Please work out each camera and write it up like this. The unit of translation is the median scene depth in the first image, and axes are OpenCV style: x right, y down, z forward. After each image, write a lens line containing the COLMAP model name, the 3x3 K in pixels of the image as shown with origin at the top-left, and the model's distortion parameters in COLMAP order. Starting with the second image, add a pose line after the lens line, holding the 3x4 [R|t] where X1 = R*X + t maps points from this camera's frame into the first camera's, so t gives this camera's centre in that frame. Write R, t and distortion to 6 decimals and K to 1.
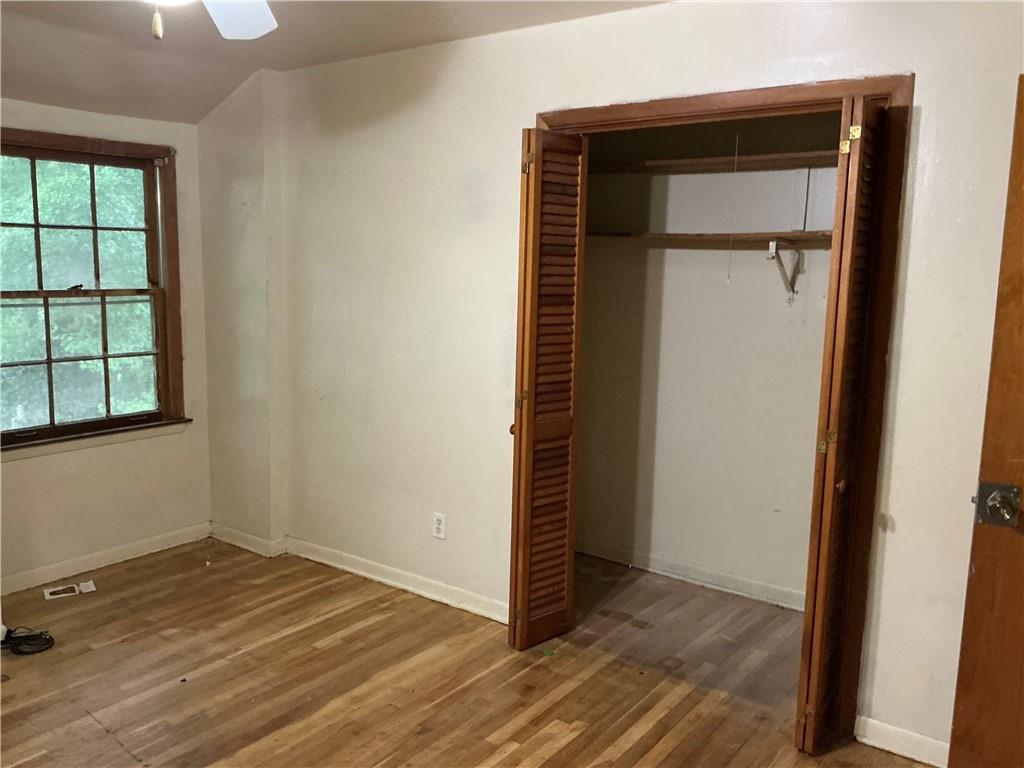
lens RADIAL K [[837.5, 0, 512.0], [0, 837.5, 384.0], [0, 0, 1]] dist [0.113093, -0.216769]
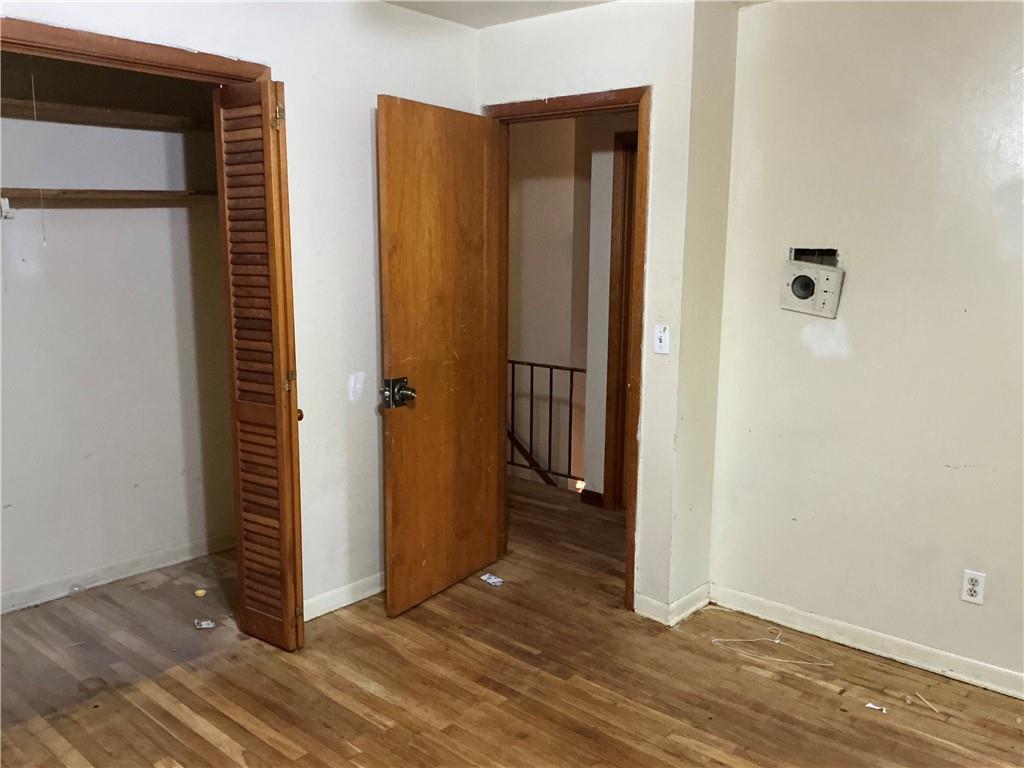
lens RADIAL K [[837.5, 0, 512.0], [0, 837.5, 384.0], [0, 0, 1]] dist [0.113093, -0.216769]
pose [[0.092236, -0.186820, 0.978055, -0.563463], [0.139000, 0.975040, 0.173135, -0.063729], [-0.985988, 0.119980, 0.115901, 0.431103]]
